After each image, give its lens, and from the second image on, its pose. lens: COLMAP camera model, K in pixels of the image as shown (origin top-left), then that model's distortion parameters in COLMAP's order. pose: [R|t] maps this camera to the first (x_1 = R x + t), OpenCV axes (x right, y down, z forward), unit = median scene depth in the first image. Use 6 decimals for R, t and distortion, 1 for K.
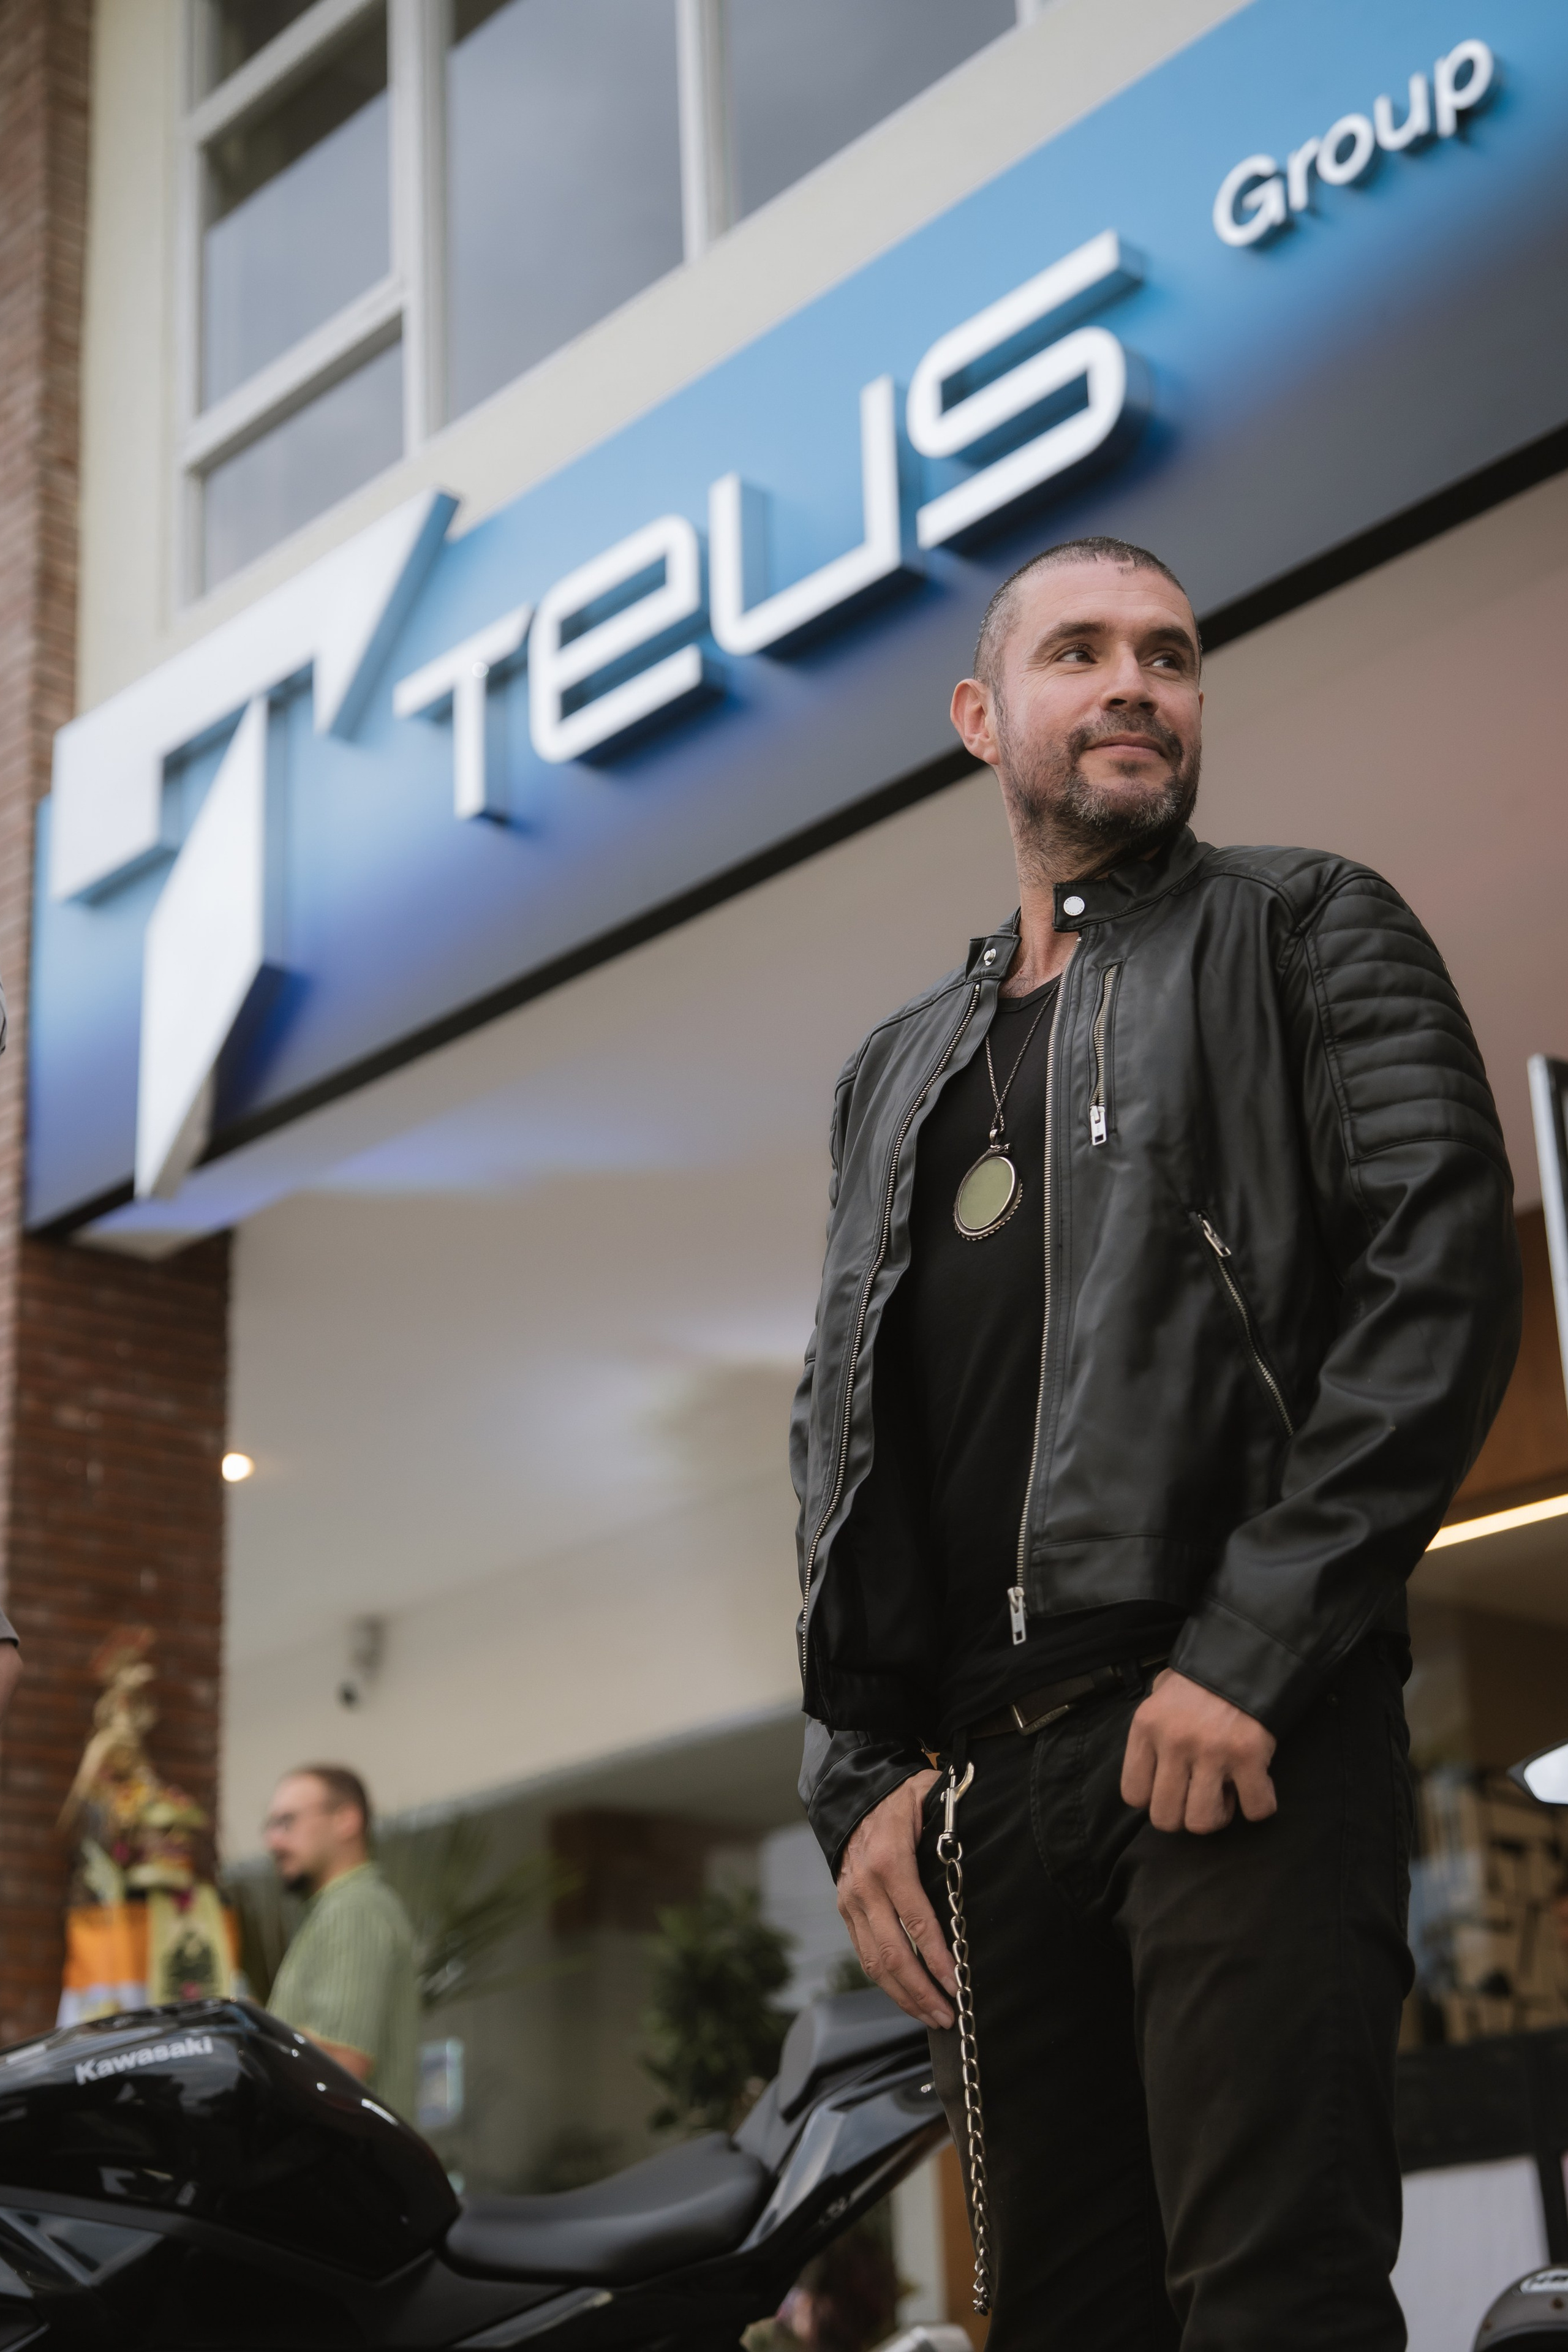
lens RADIAL K [[3879.5, 0, 784.0], [0, 3879.5, 1176.0], [0, 0, 1]] dist [0.197031, -0.197623]
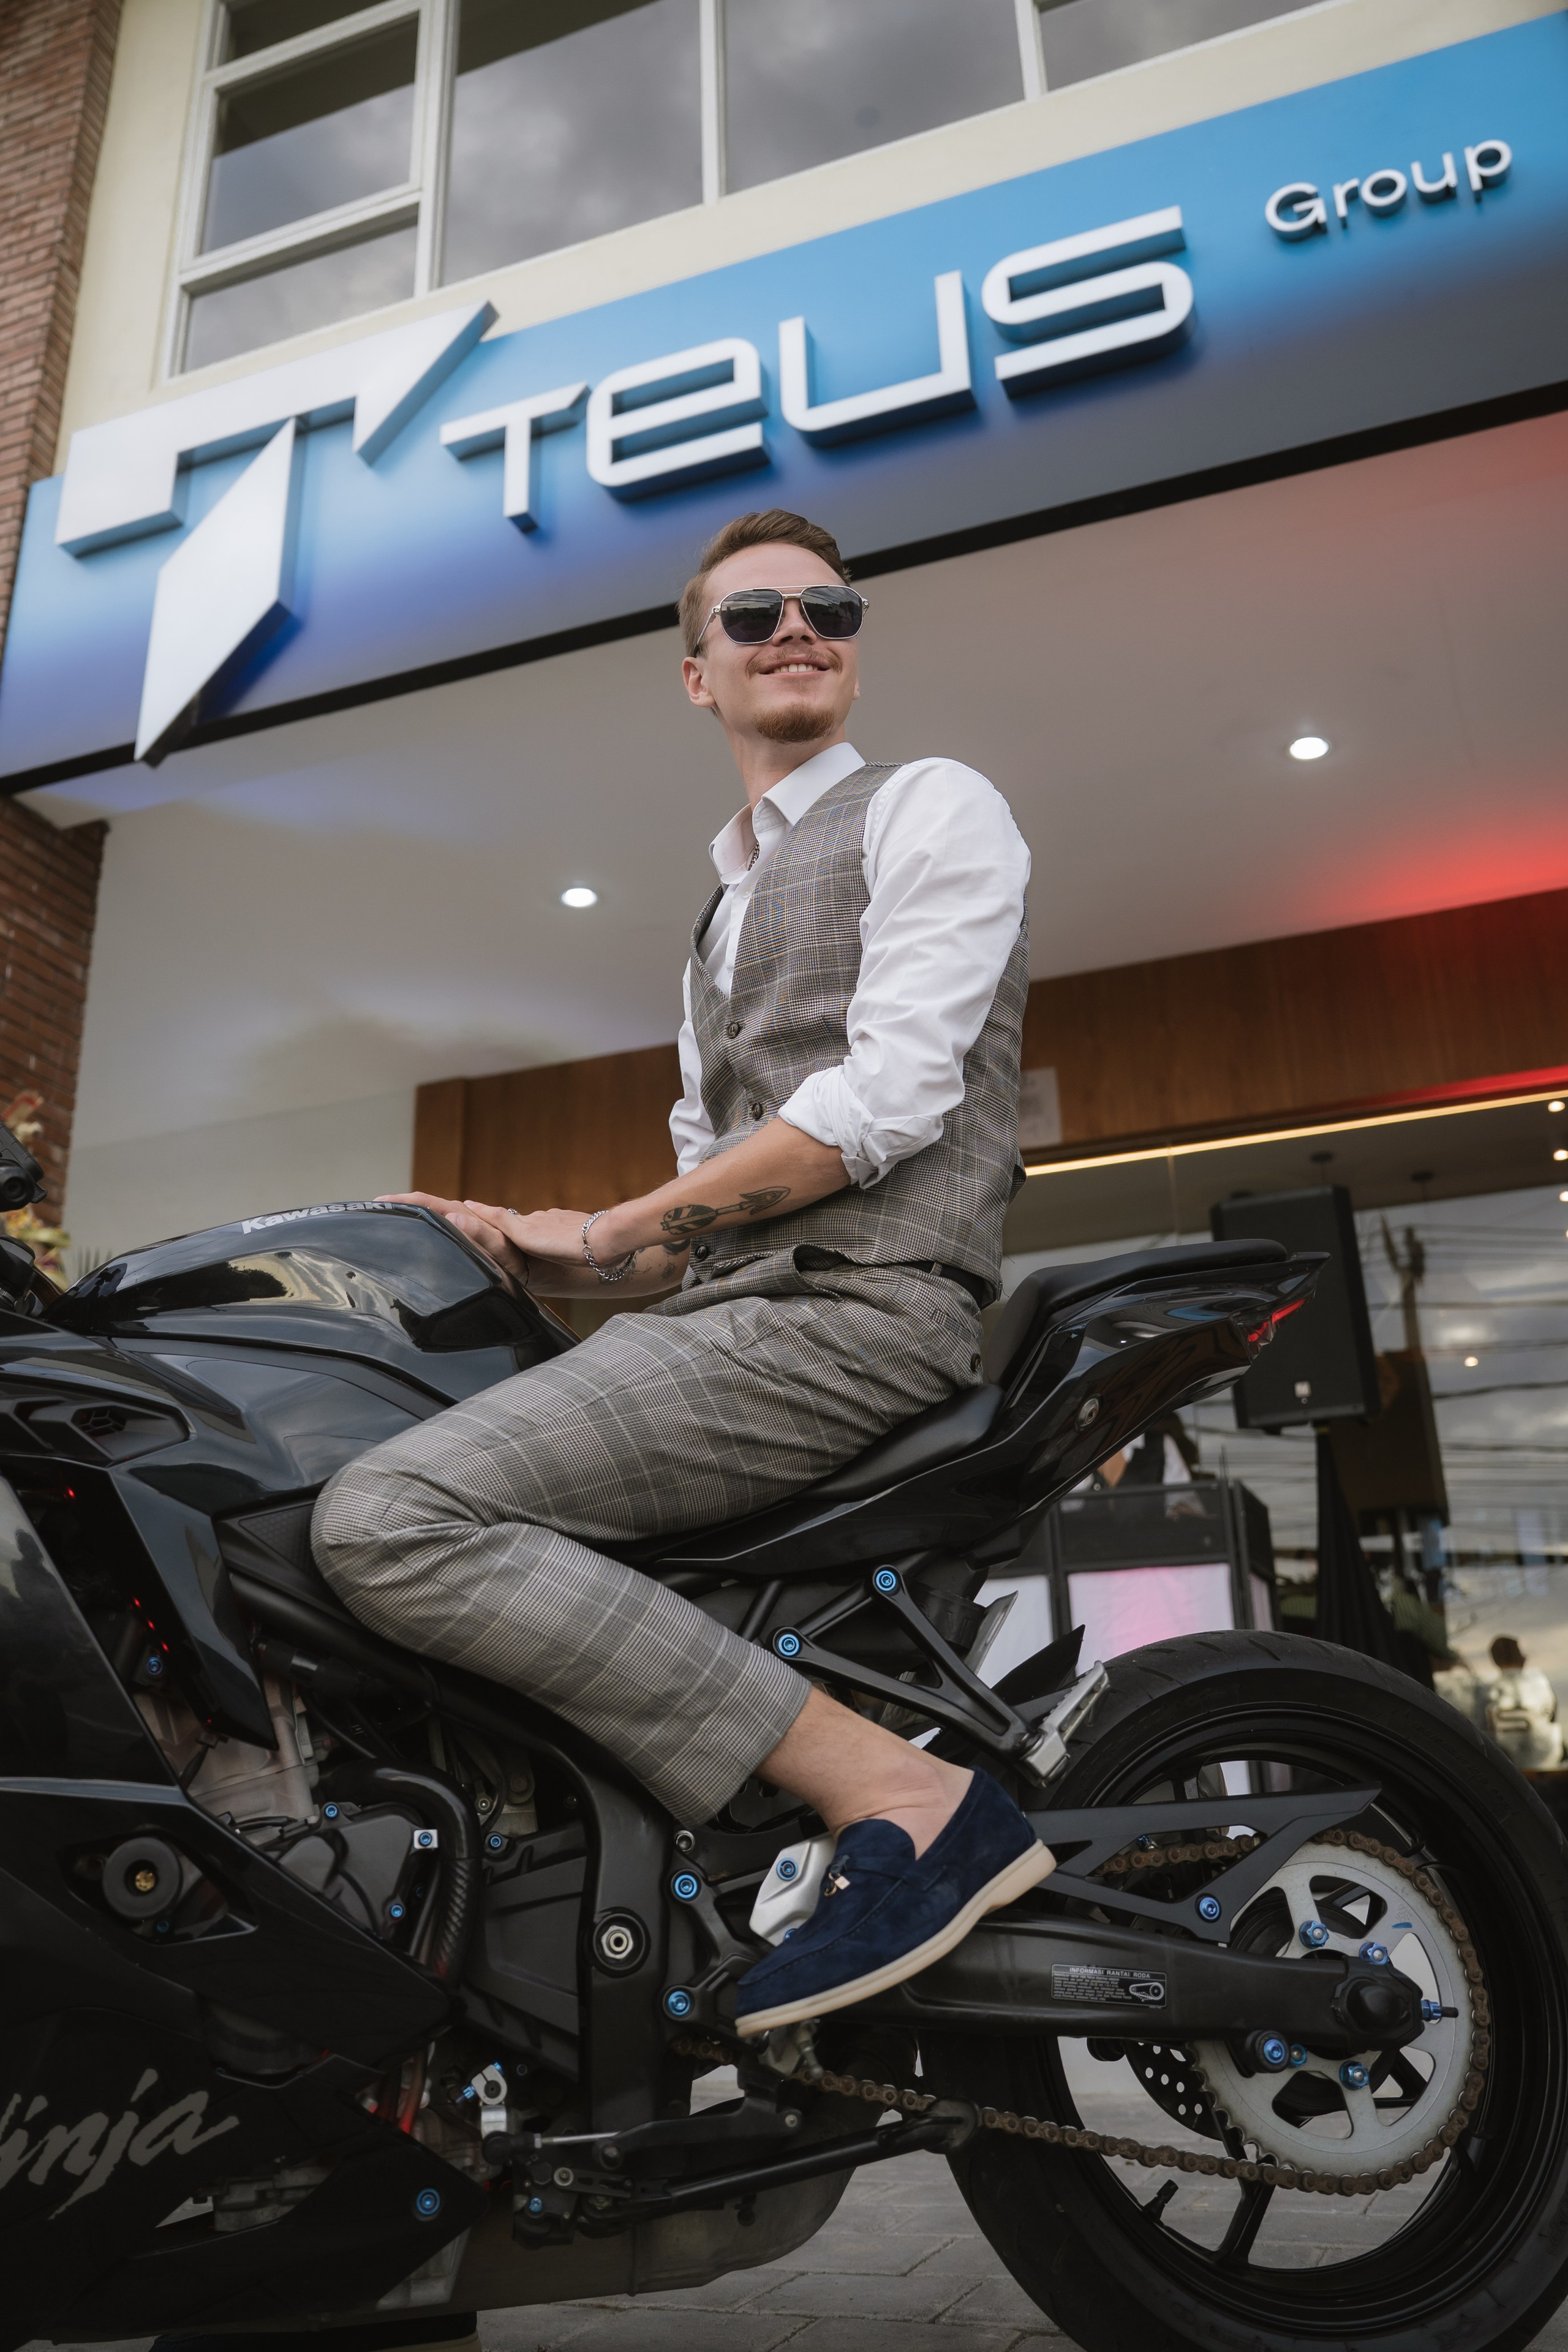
lens RADIAL K [[2089.7, 0, 692.9], [0, 2089.7, 1010.0], [0, 0, 1]] dist [-0.091243, 0.074134]
pose [[0.902431, 0.193300, 0.385036, -0.244718], [-0.170541, 0.980974, -0.092771, 0.118445], [-0.395643, 0.018055, 0.918227, 0.295713]]
